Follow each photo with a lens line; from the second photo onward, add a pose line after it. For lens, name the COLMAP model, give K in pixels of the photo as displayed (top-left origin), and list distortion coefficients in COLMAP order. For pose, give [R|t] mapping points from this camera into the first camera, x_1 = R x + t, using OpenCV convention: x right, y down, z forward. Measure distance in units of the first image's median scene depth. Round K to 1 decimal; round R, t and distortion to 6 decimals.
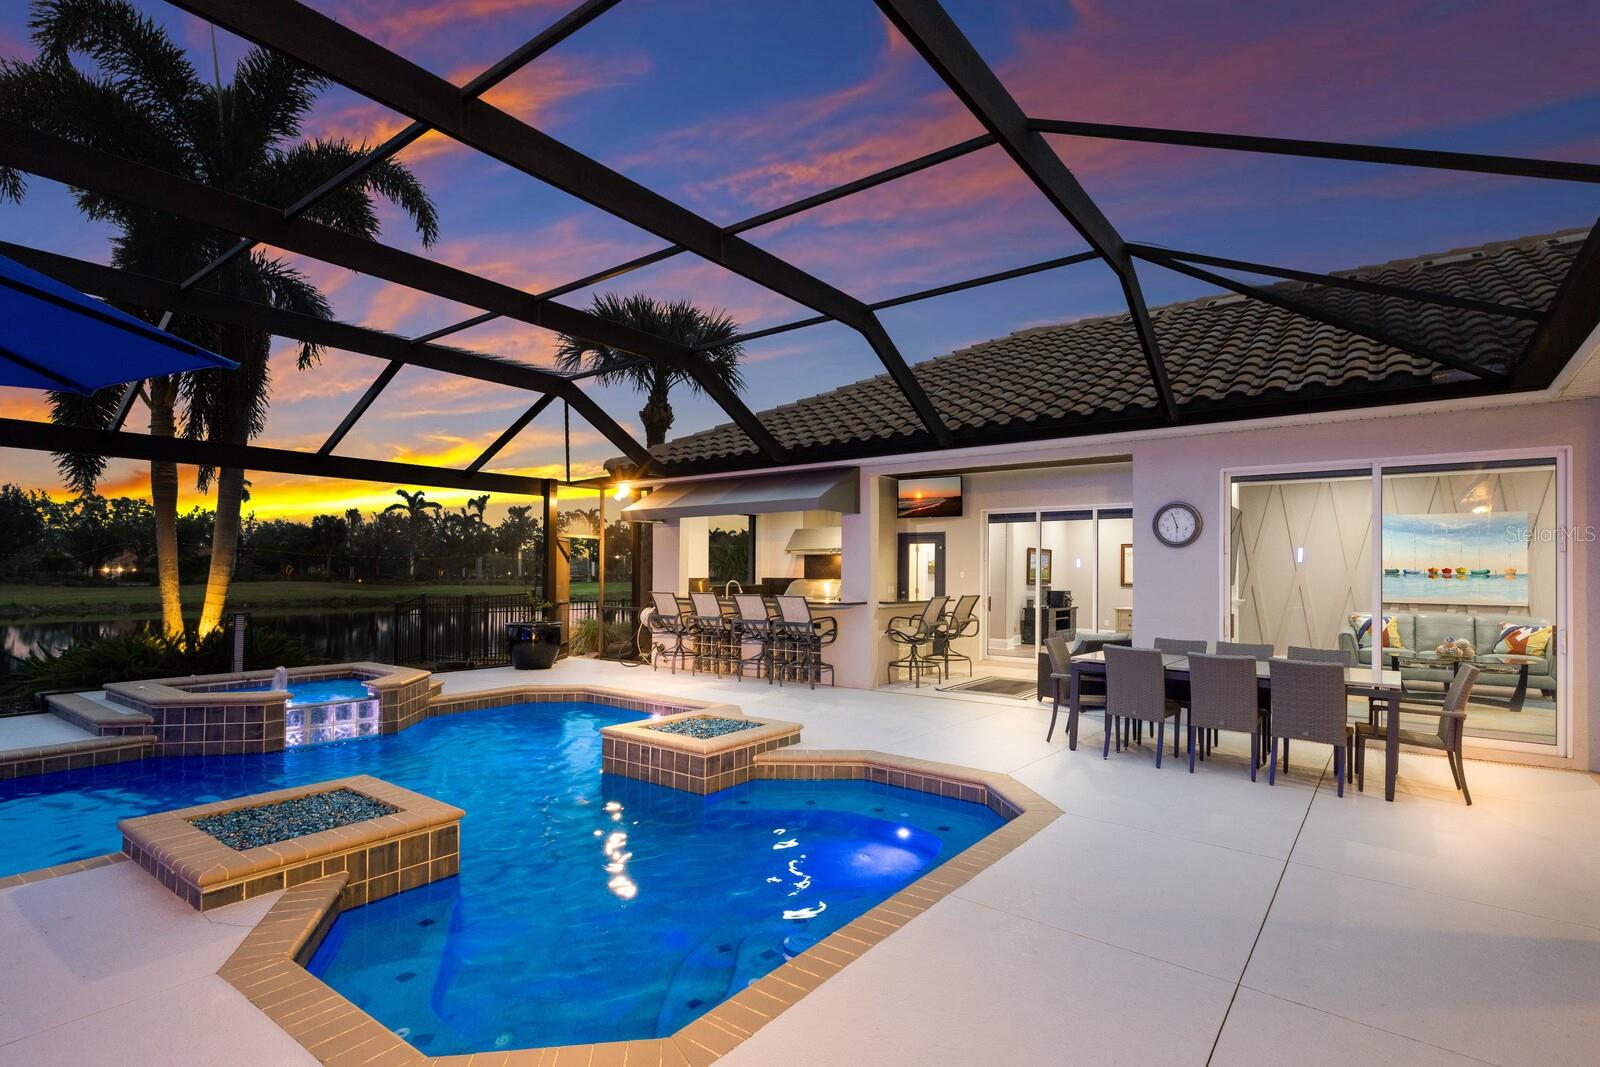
lens RADIAL K [[773.9, 0, 829.0], [0, 773.9, 565.8], [0, 0, 1]] dist [-0.001098, -0.000235]
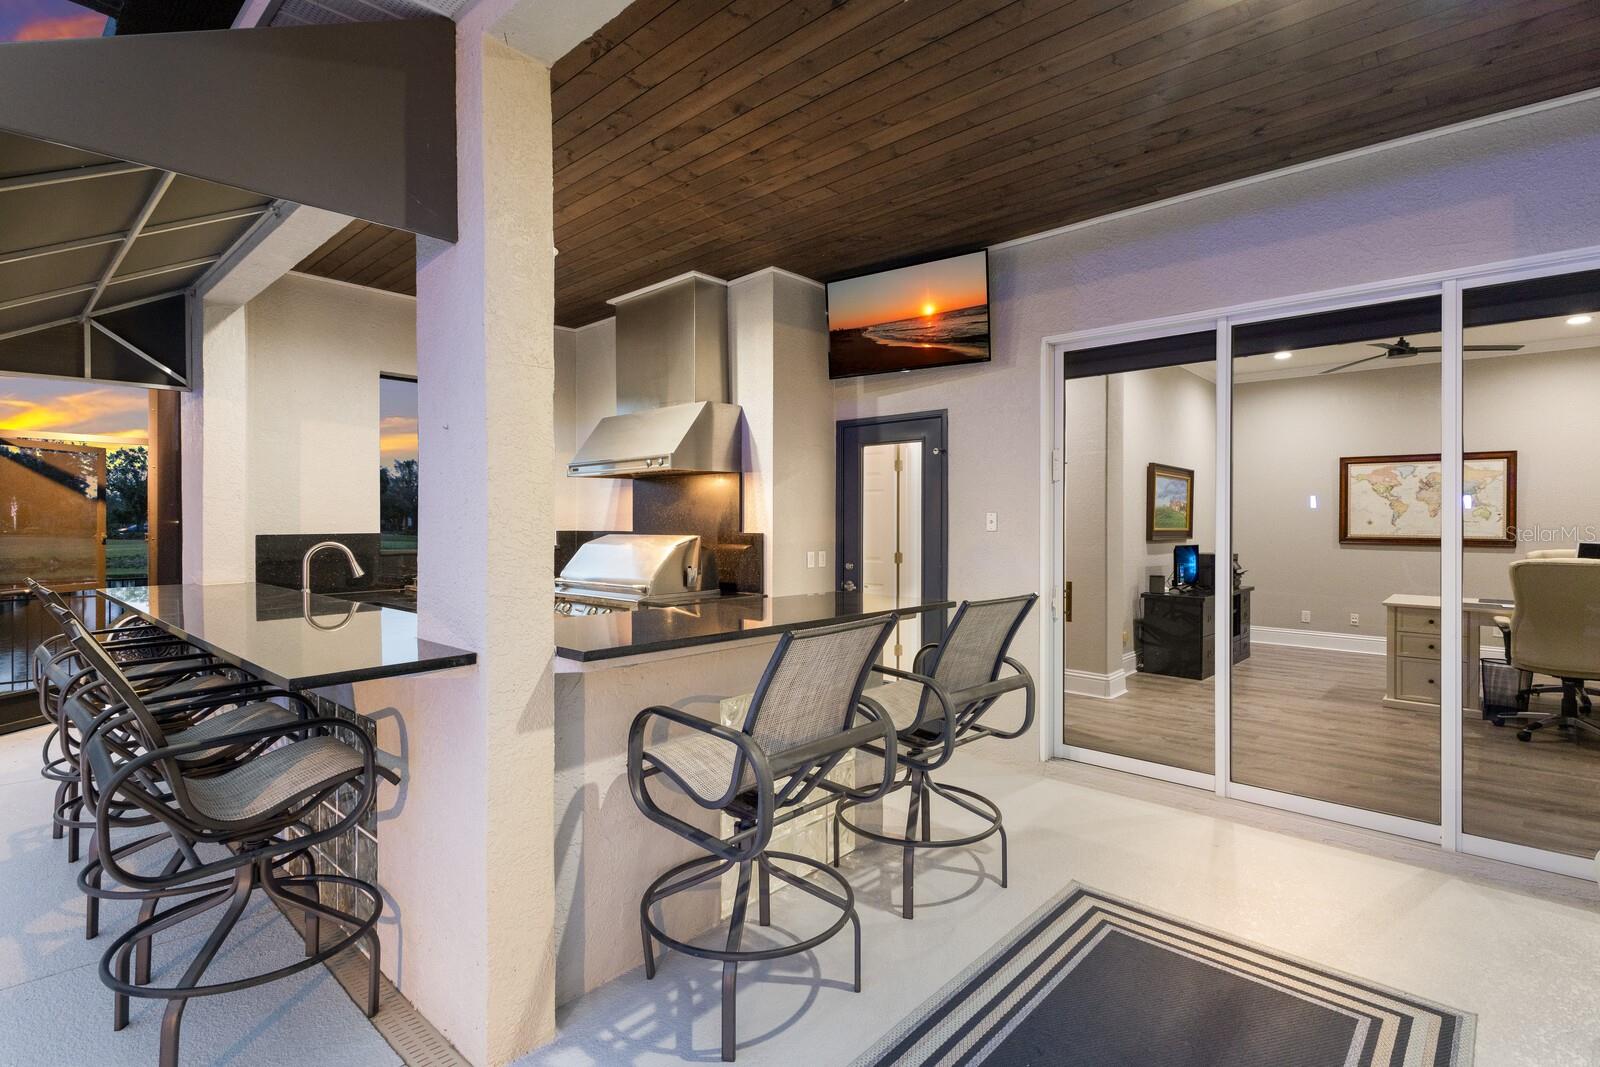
lens RADIAL K [[785.4, 0, 805.0], [0, 785.4, 533.5], [0, 0, 1]] dist [0.008495, 0.000106]
pose [[0.994246, -0.004496, -0.107022, 0.154929], [0.007164, 0.999673, 0.024558, 0.008983], [0.106877, -0.025183, 0.993953, 0.773669]]
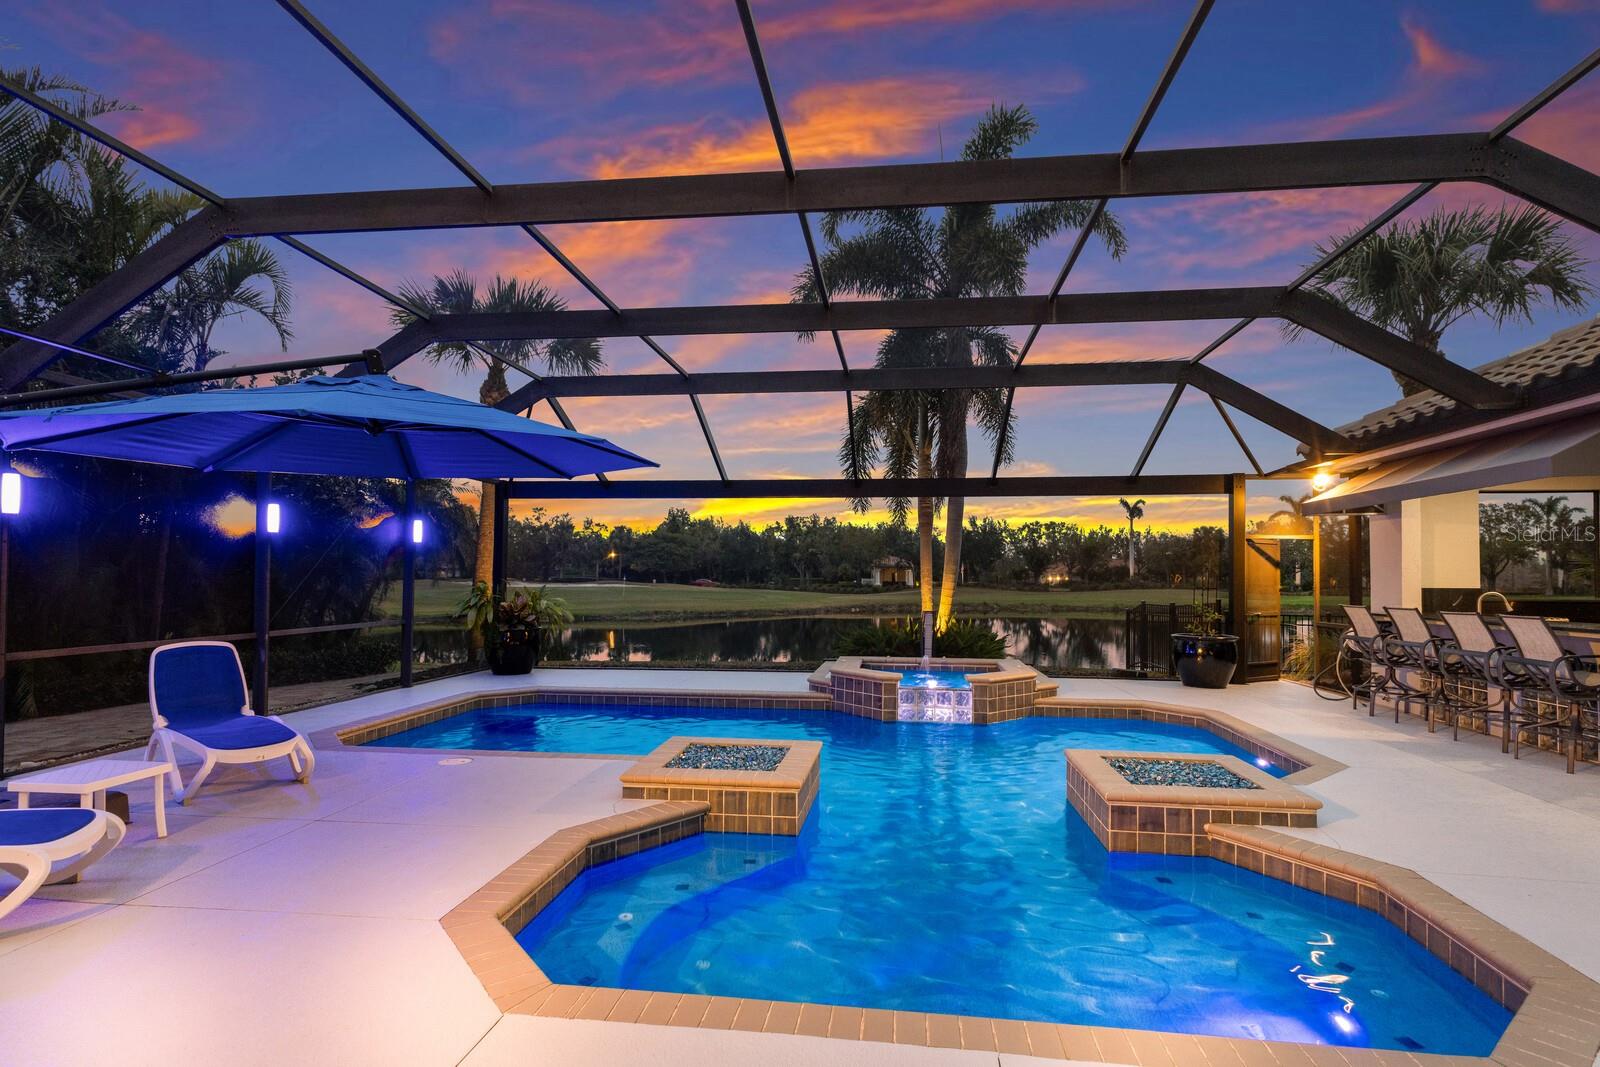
lens RADIAL K [[785.4, 0, 805.0], [0, 785.4, 533.5], [0, 0, 1]] dist [0.008495, 0.000106]
pose [[0.485638, -0.051023, -0.872670, 0.221989], [0.005400, 0.998451, -0.055372, 0.003702], [0.874143, 0.022178, 0.485161, 0.163043]]
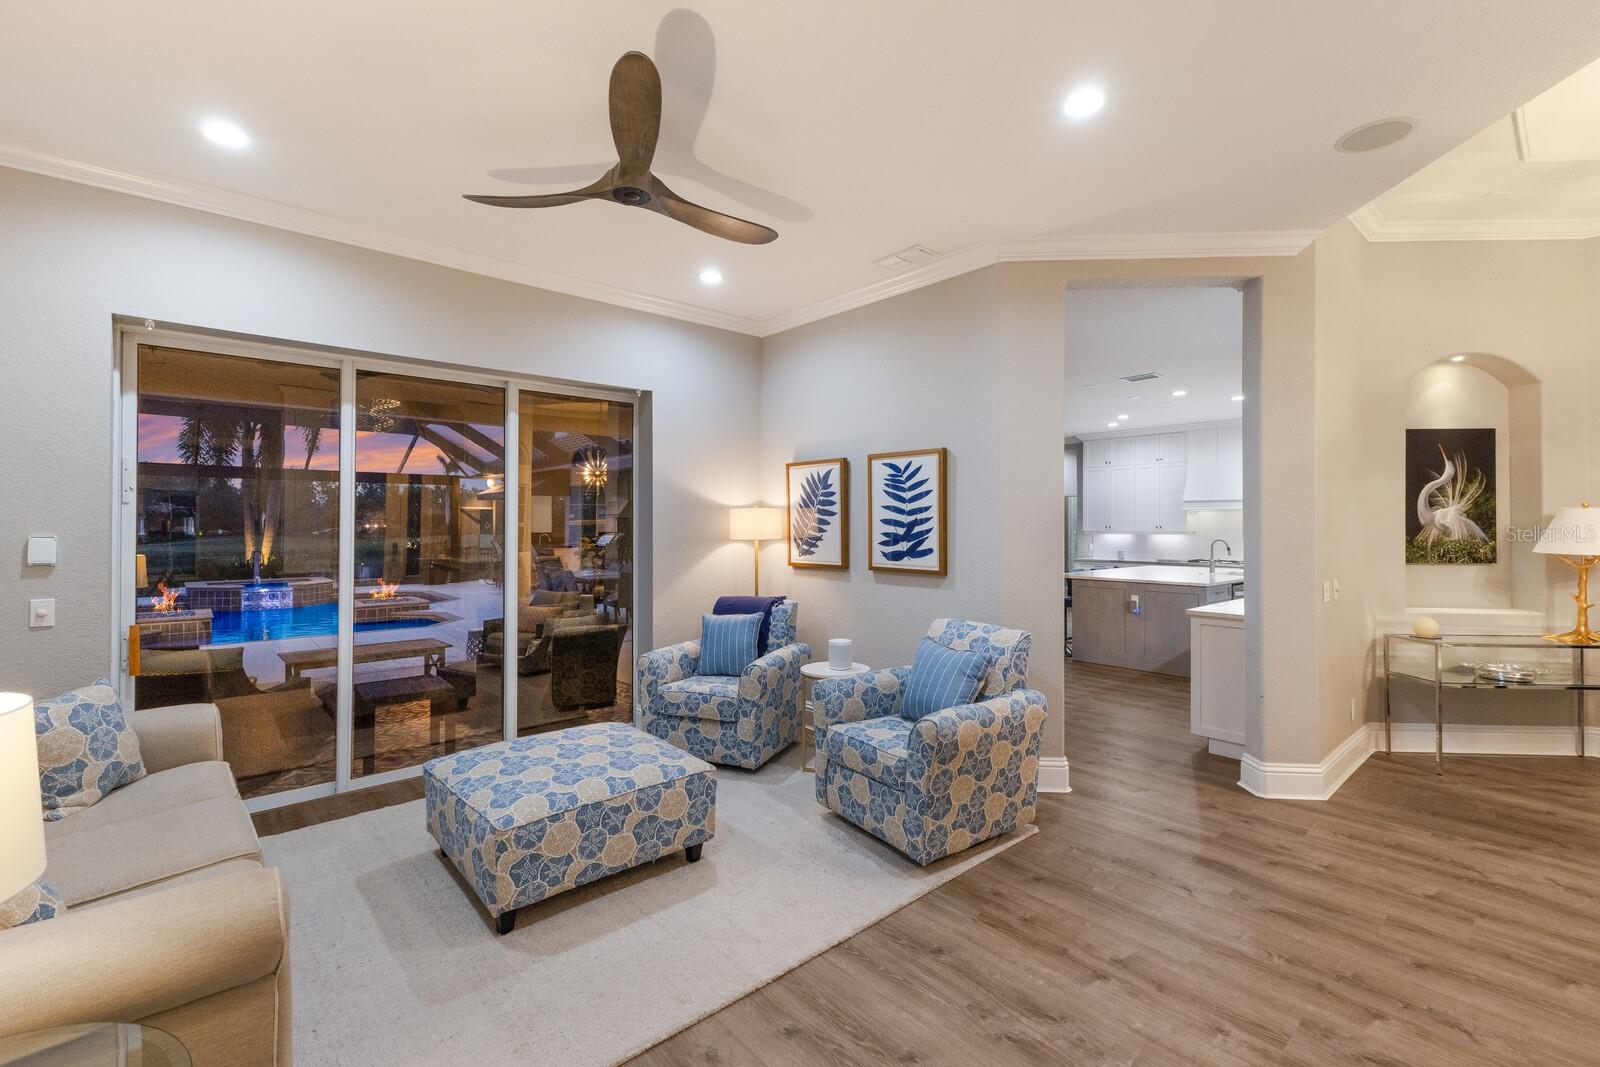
lens RADIAL K [[698.8, 0, 806.9], [0, 698.8, 529.4], [0, 0, 1]] dist [0.011780, 0.000281]
pose [[0.978796, -0.005200, -0.204772, 0.855756], [0.008398, 0.999856, 0.014749, -0.009661], [0.204666, -0.016156, 0.978699, -0.426409]]
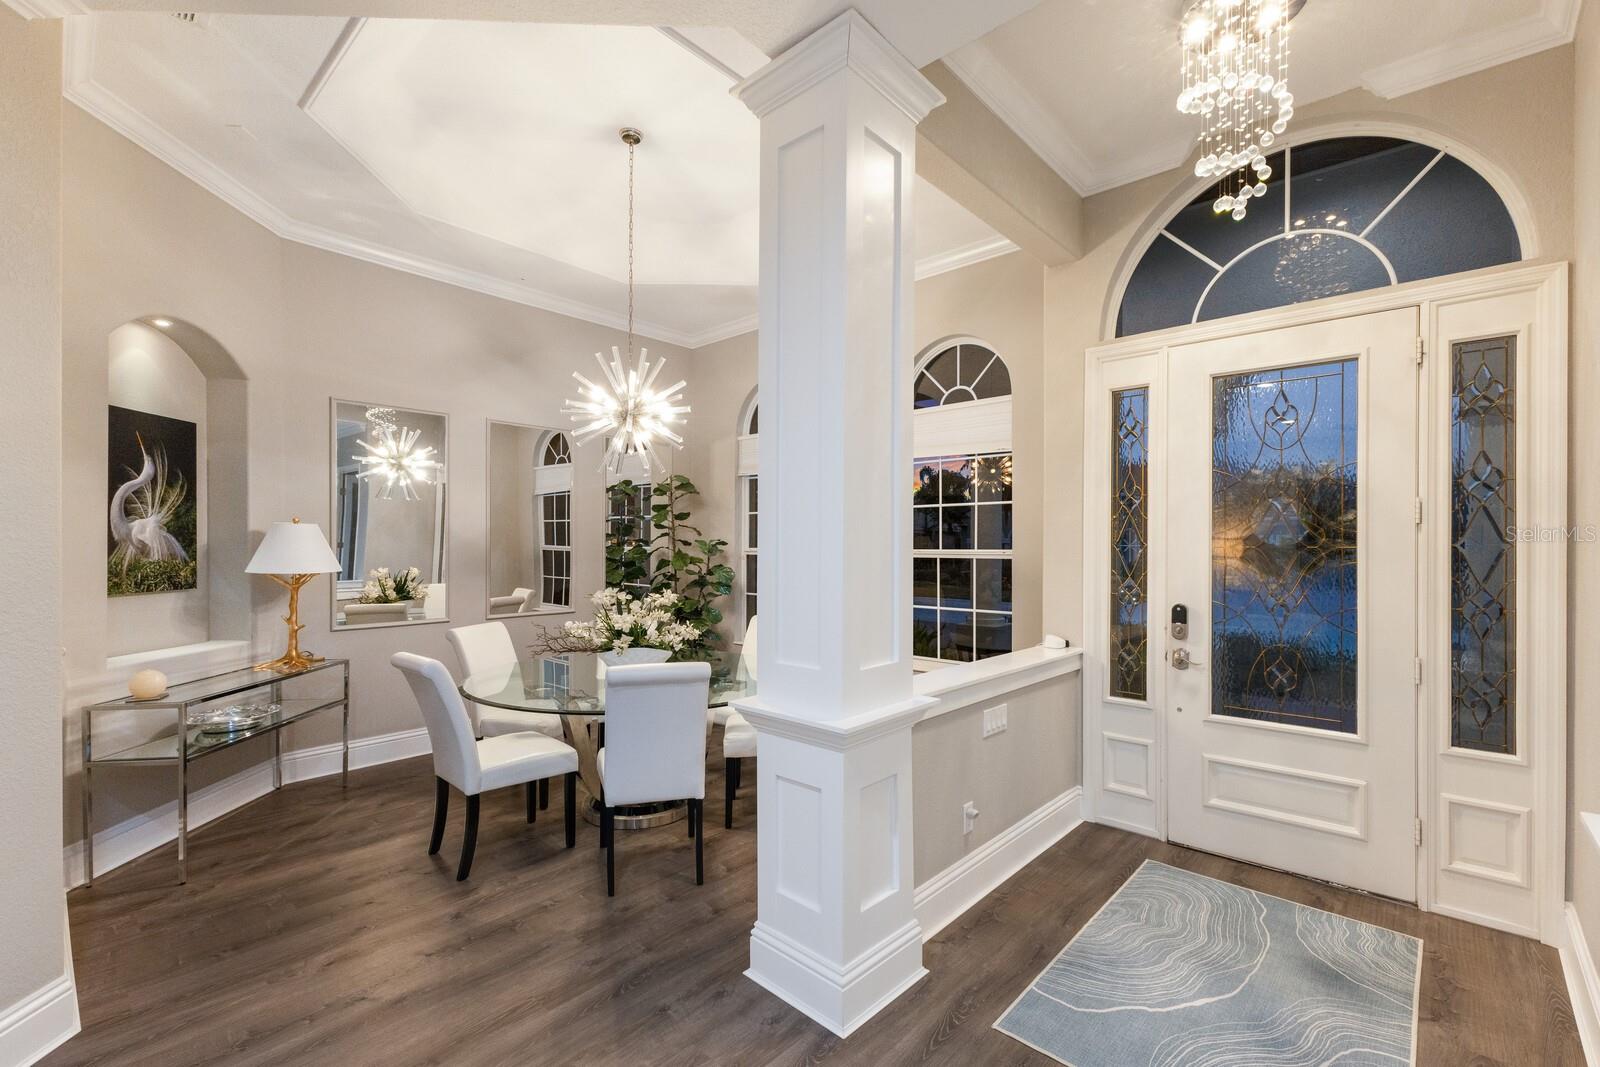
lens RADIAL K [[700.0, 0, 797.3], [0, 700.0, 541.6], [0, 0, 1]] dist [0.012439, 0.000011]
pose [[0.106470, -0.005414, 0.994301, 0.860137], [-0.013017, 0.999892, 0.006838, -0.008627], [-0.994231, -0.013671, 0.106388, -0.252888]]
